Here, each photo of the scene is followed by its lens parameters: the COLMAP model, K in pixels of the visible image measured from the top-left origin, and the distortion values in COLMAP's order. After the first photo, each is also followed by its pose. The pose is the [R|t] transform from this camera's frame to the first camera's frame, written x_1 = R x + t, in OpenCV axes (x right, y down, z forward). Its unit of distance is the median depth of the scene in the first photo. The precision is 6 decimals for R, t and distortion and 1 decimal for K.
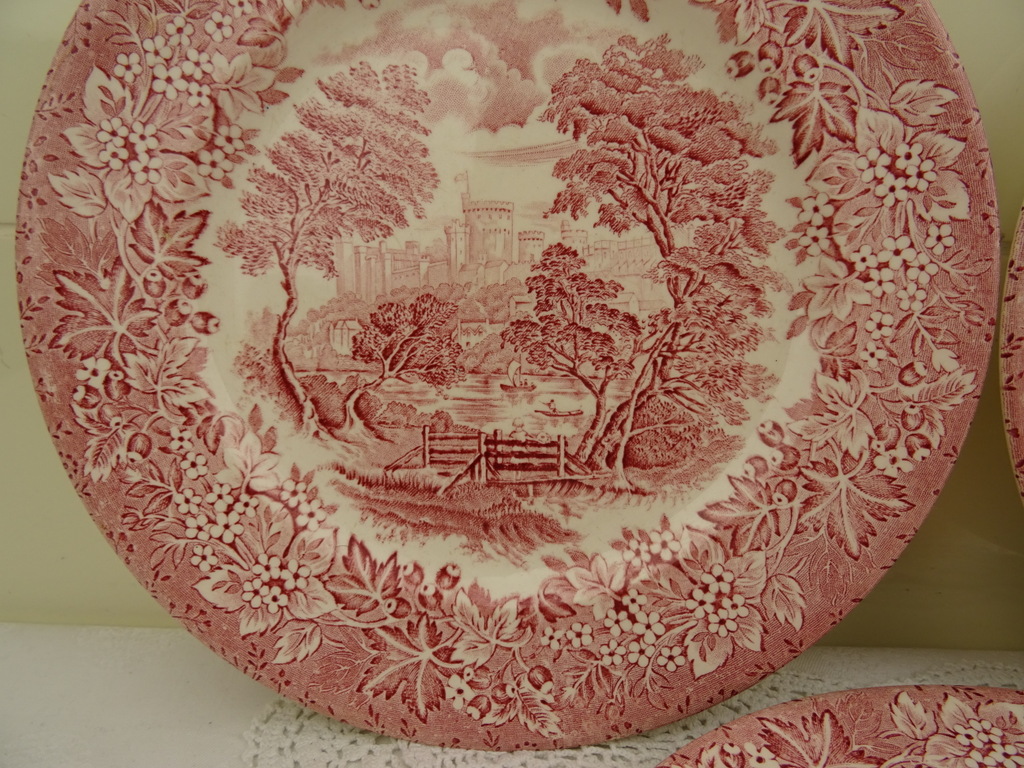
lens RADIAL K [[726.8, 0, 510.5], [0, 726.8, 389.2], [0, 0, 1]] dist [0.002258, -0.017160]
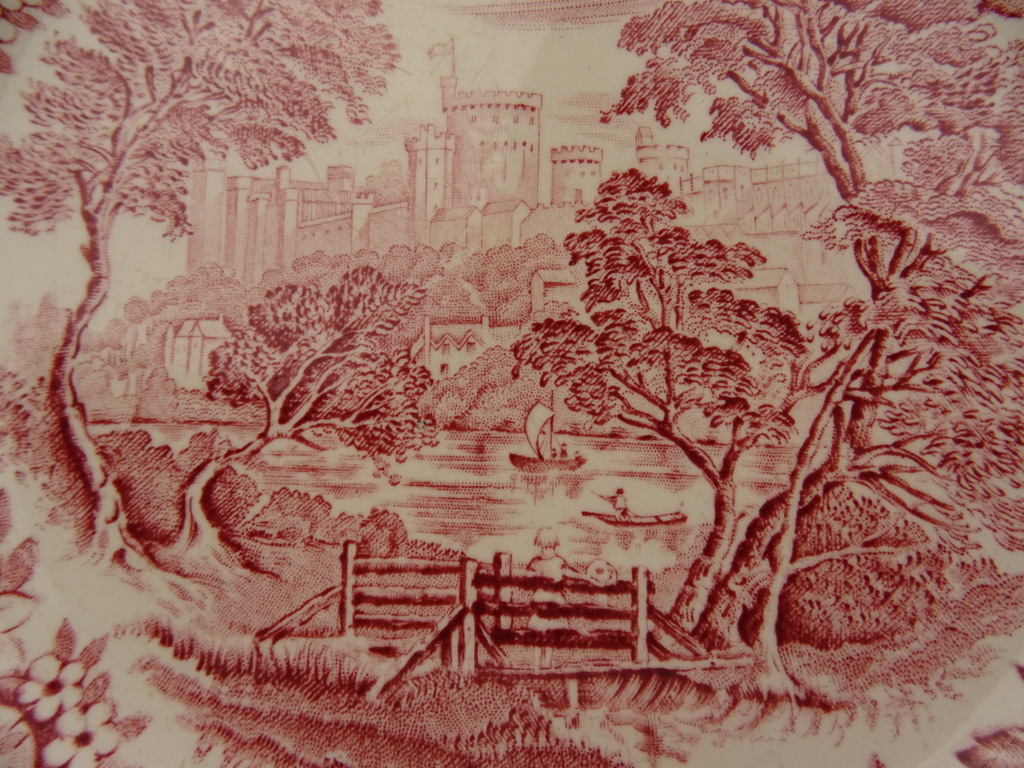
lens RADIAL K [[726.8, 0, 510.5], [0, 726.8, 389.2], [0, 0, 1]] dist [0.002258, -0.017160]
pose [[0.999738, 0.014319, -0.017852, -0.005695], [-0.017813, 0.976631, -0.214182, 0.054231], [0.014368, 0.214444, 0.976631, 0.537758]]
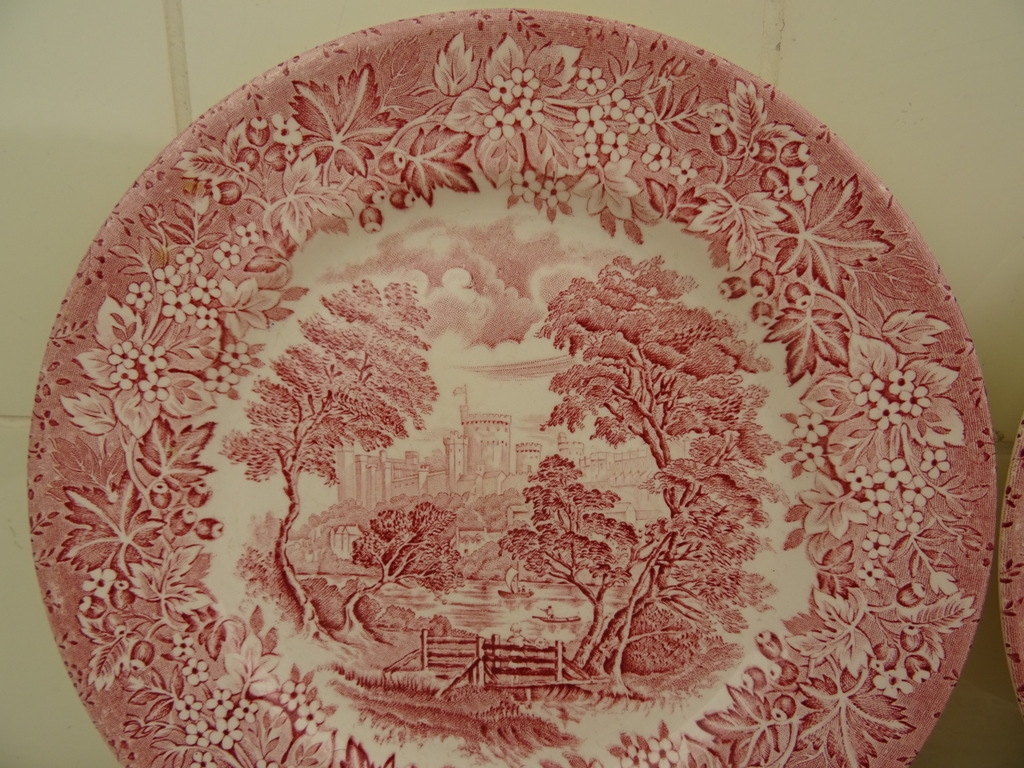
lens RADIAL K [[726.8, 0, 510.5], [0, 726.8, 389.2], [0, 0, 1]] dist [0.002258, -0.017160]
pose [[0.999691, 0.001858, -0.024800, 0.028112], [-0.003000, 0.998933, -0.046080, -0.242835], [0.024688, 0.046140, 0.998630, -0.018542]]
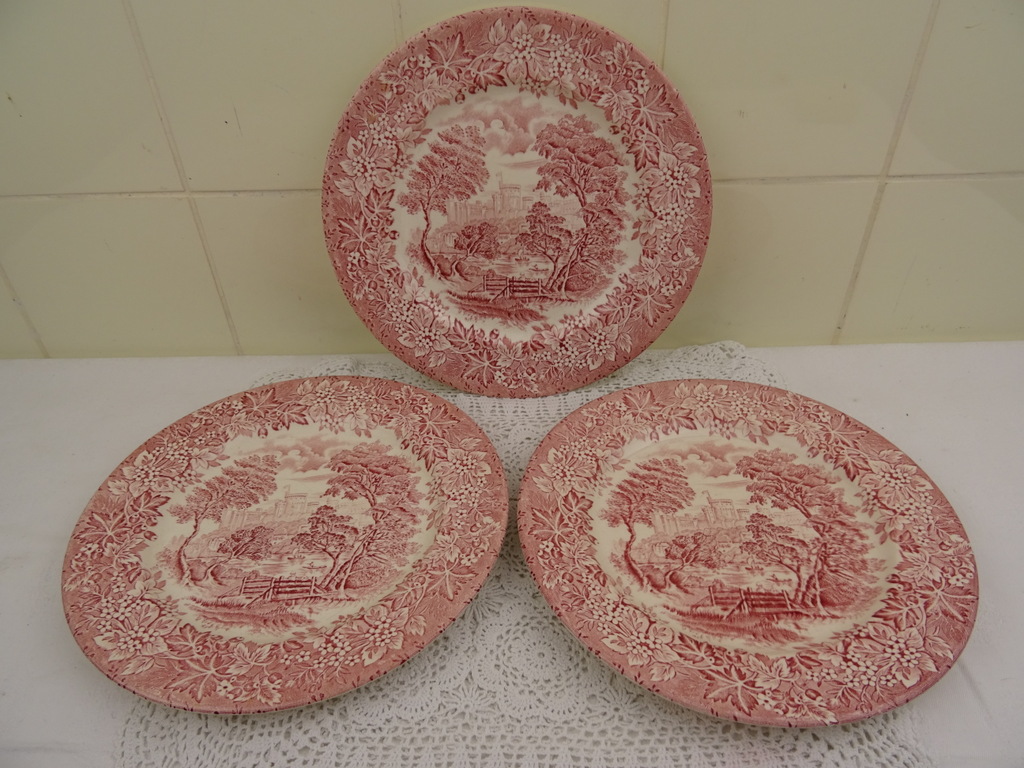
lens RADIAL K [[726.8, 0, 510.5], [0, 726.8, 389.2], [0, 0, 1]] dist [0.002258, -0.017160]
pose [[0.999895, -0.009939, 0.010587, -0.060867], [0.005703, 0.939255, 0.343173, -0.442043], [-0.013355, -0.343076, 0.939213, -1.481714]]
